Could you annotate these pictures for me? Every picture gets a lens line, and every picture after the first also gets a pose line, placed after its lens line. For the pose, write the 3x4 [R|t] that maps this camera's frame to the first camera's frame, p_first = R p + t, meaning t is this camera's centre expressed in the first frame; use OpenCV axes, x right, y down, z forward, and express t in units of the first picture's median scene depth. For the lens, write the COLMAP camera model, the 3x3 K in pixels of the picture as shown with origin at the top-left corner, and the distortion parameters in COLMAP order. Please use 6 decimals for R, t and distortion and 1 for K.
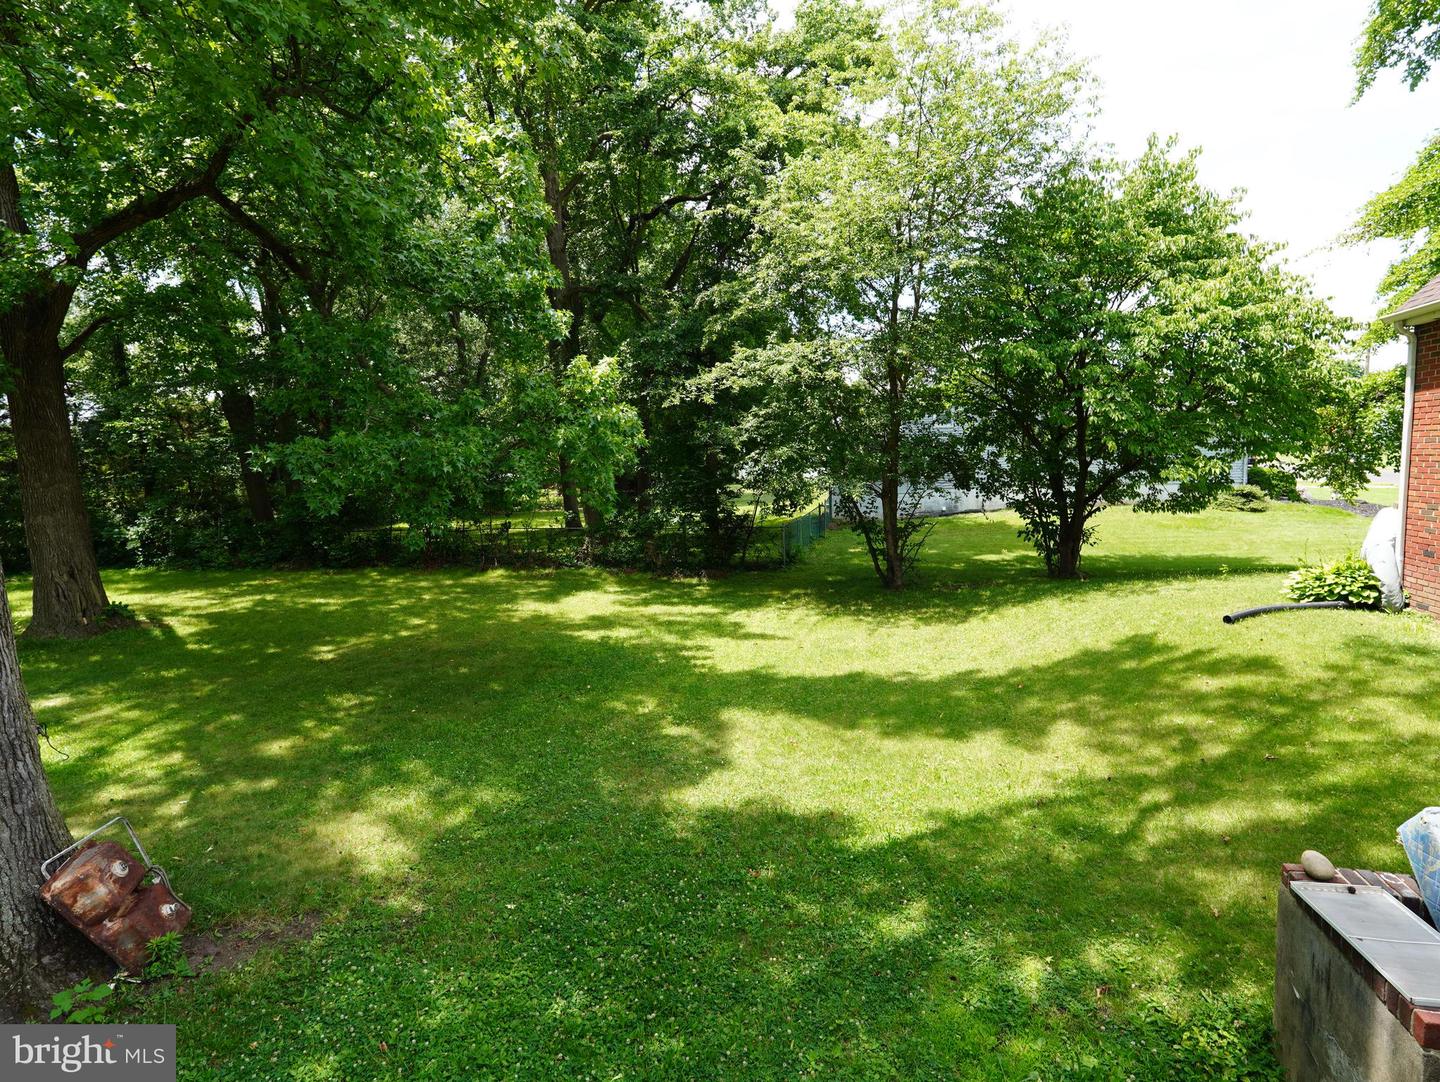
lens RADIAL K [[745.5, 0, 715.2], [0, 745.5, 533.2], [0, 0, 1]] dist [-0.016165, 0.004484]
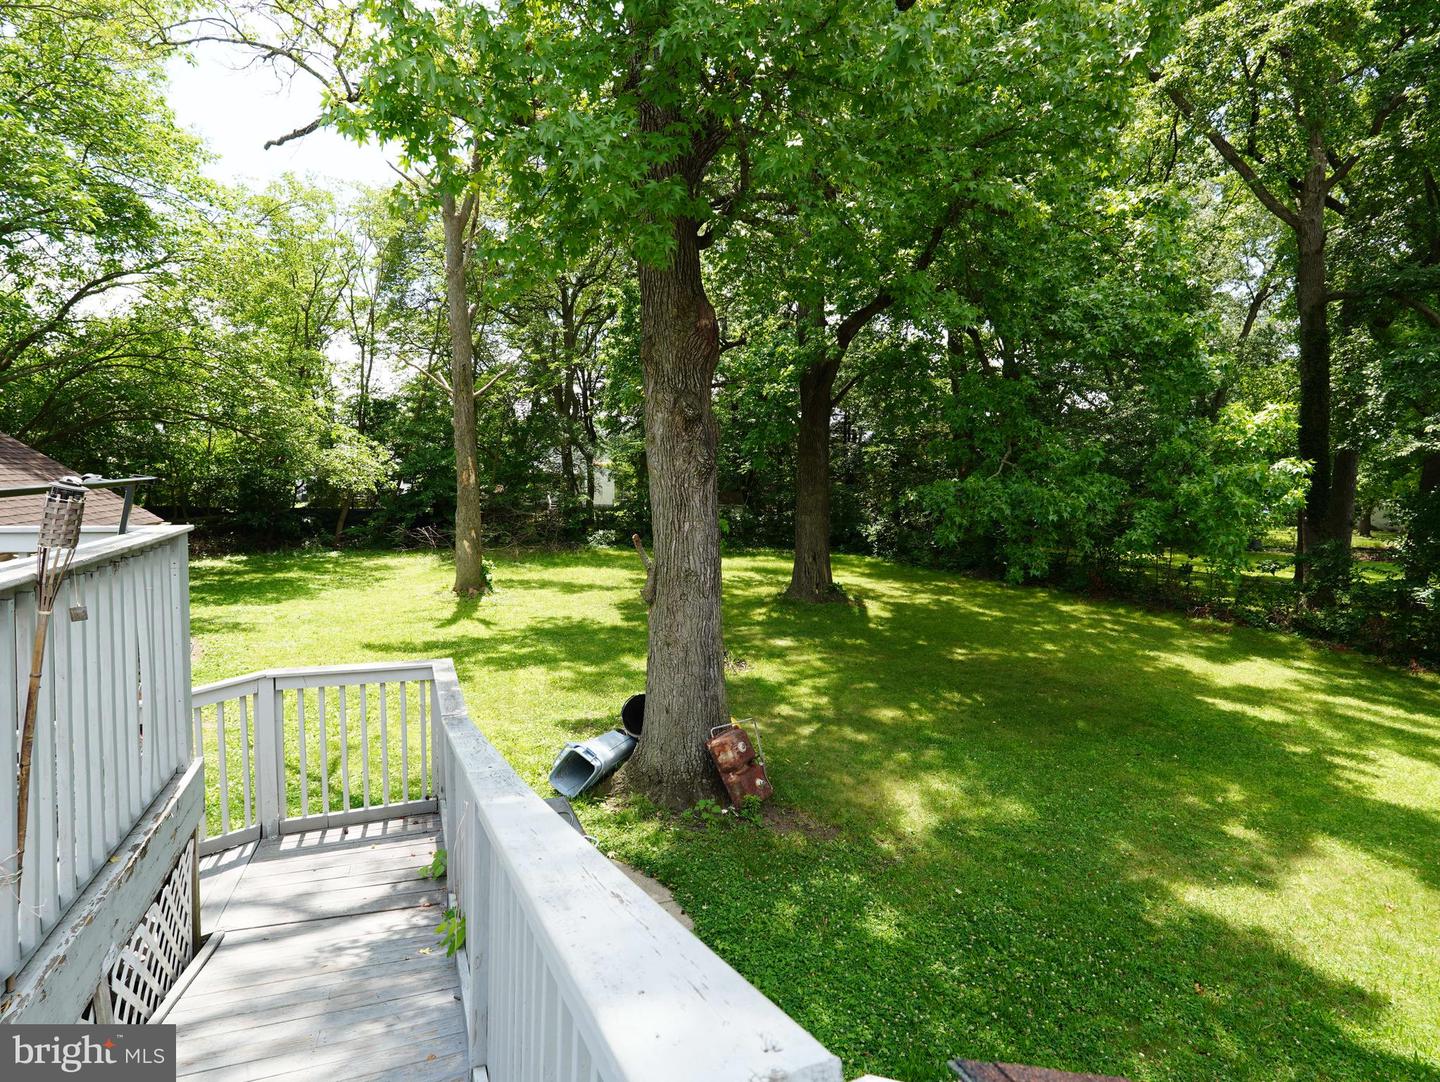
lens RADIAL K [[745.5, 0, 721.3], [0, 745.5, 542.7], [0, 0, 1]] dist [-0.016165, 0.004484]
pose [[0.608085, 0.124867, -0.783990, 0.167421], [-0.128249, 0.990032, 0.058210, -0.039520], [0.783444, 0.065149, 0.618038, -0.048939]]
